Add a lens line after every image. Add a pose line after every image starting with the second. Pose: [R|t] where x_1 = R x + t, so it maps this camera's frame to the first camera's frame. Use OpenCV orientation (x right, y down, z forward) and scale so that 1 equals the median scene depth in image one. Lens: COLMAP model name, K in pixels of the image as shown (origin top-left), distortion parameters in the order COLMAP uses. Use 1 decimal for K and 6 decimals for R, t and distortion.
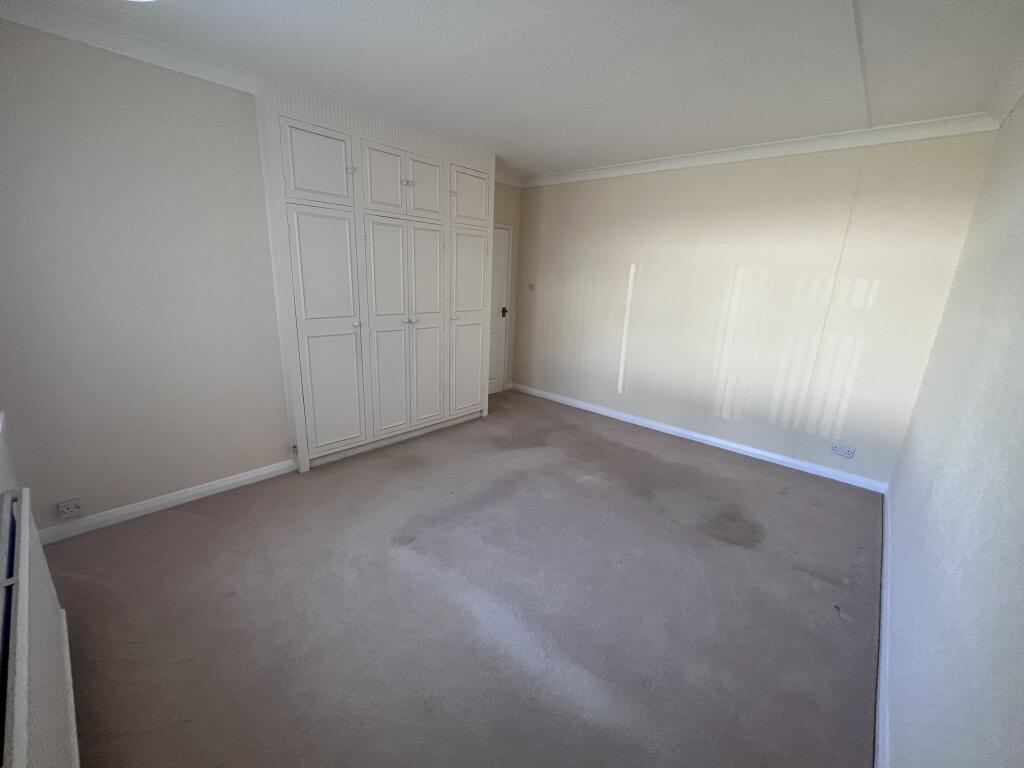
lens RADIAL K [[413.8, 0, 512.0], [0, 413.8, 384.0], [0, 0, 1]] dist [-0.001781, -0.000132]
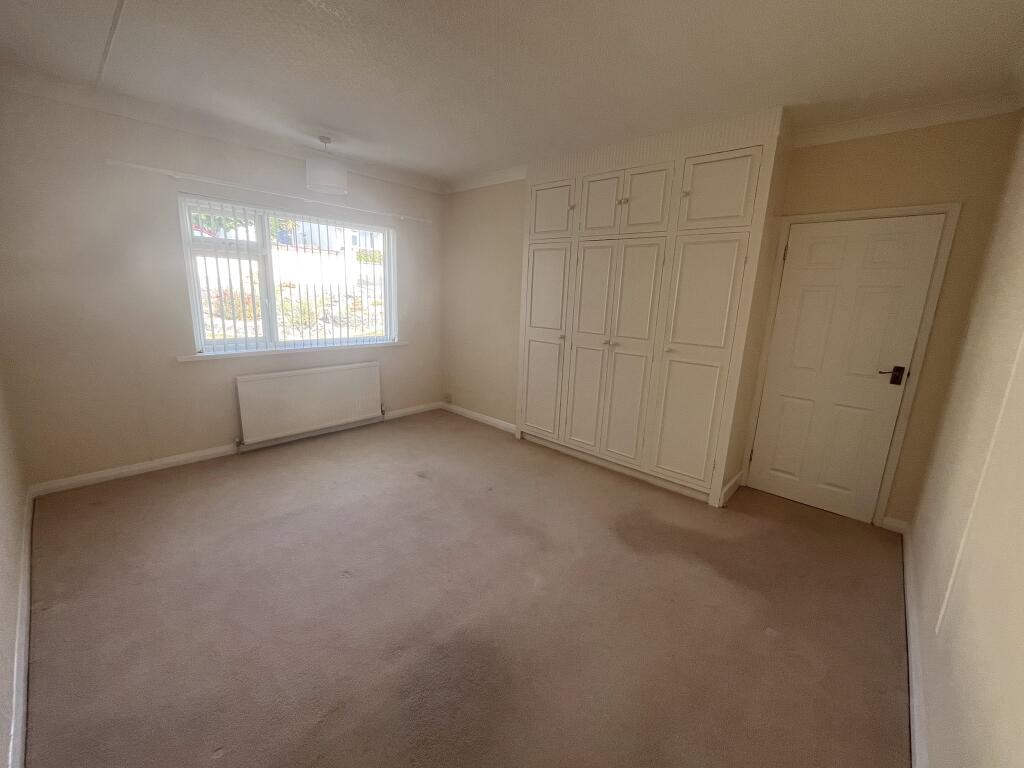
lens RADIAL K [[412.8, 0, 513.2], [0, 412.8, 373.6], [0, 0, 1]] dist [-0.014822, -0.000028]
pose [[0.000399, 0.165295, -0.986244, 0.704153], [-0.291377, 0.943468, 0.158008, -0.172223], [0.956608, 0.287306, 0.048540, 0.767081]]
